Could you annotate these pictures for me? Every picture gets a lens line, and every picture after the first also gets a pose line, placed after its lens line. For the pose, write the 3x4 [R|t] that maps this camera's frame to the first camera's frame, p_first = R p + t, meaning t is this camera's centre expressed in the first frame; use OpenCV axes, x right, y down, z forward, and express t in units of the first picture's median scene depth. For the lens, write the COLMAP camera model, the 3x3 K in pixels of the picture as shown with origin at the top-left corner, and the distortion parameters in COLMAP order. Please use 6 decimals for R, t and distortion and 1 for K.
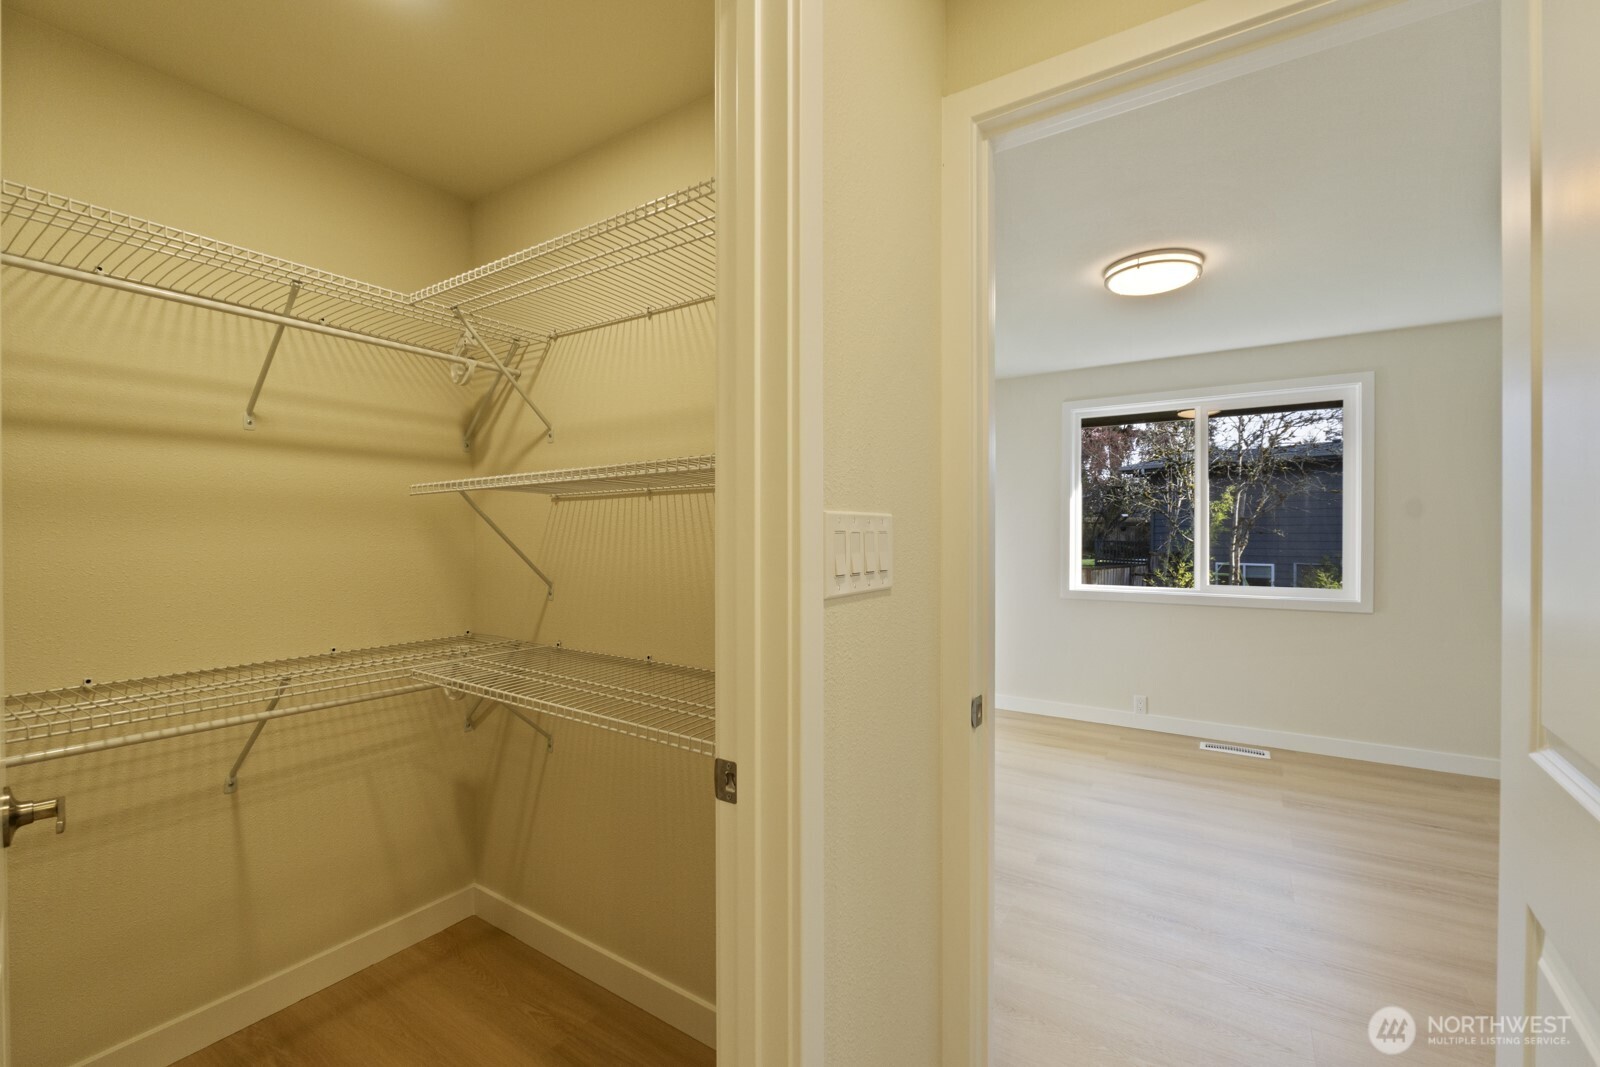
lens RADIAL K [[668.9, 0, 799.4], [0, 668.9, 539.9], [0, 0, 1]] dist [-0.002950, -0.001232]
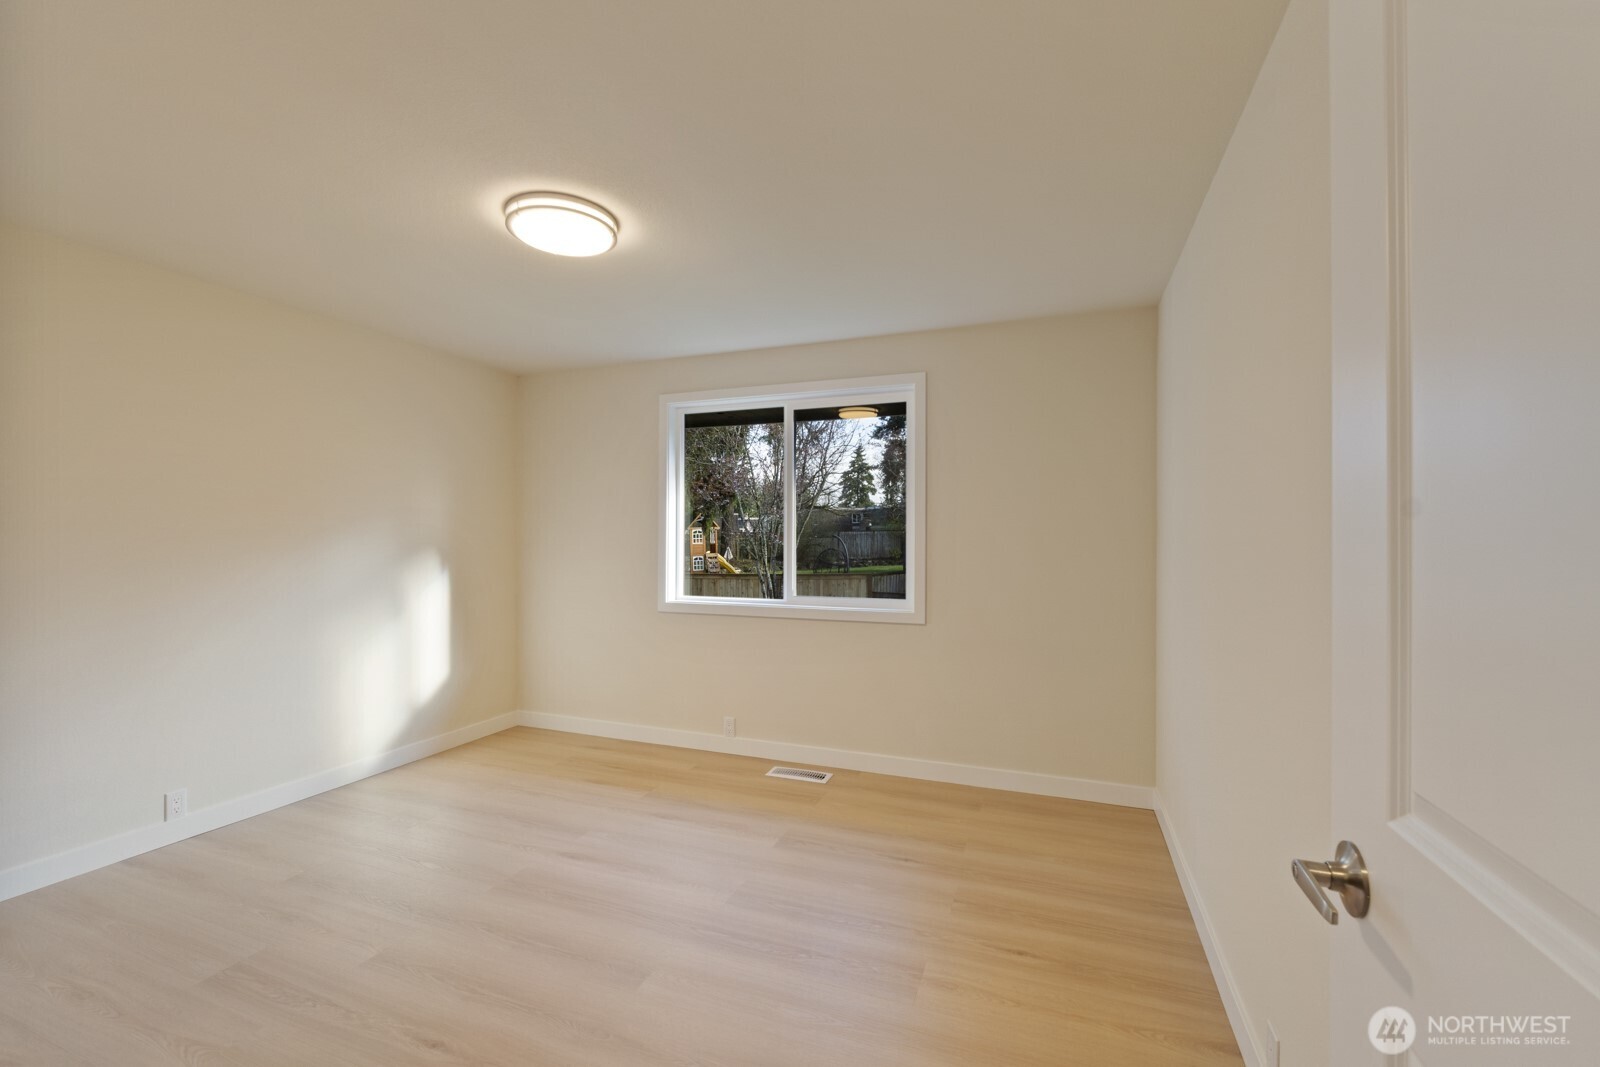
lens RADIAL K [[668.9, 0, 771.4], [0, 668.9, 542.5], [0, 0, 1]] dist [-0.002950, -0.001232]
pose [[0.977017, 0.012129, 0.212817, 0.416169], [-0.008656, 0.999814, -0.017244, 0.010672], [-0.212987, 0.015006, 0.976940, 0.102339]]
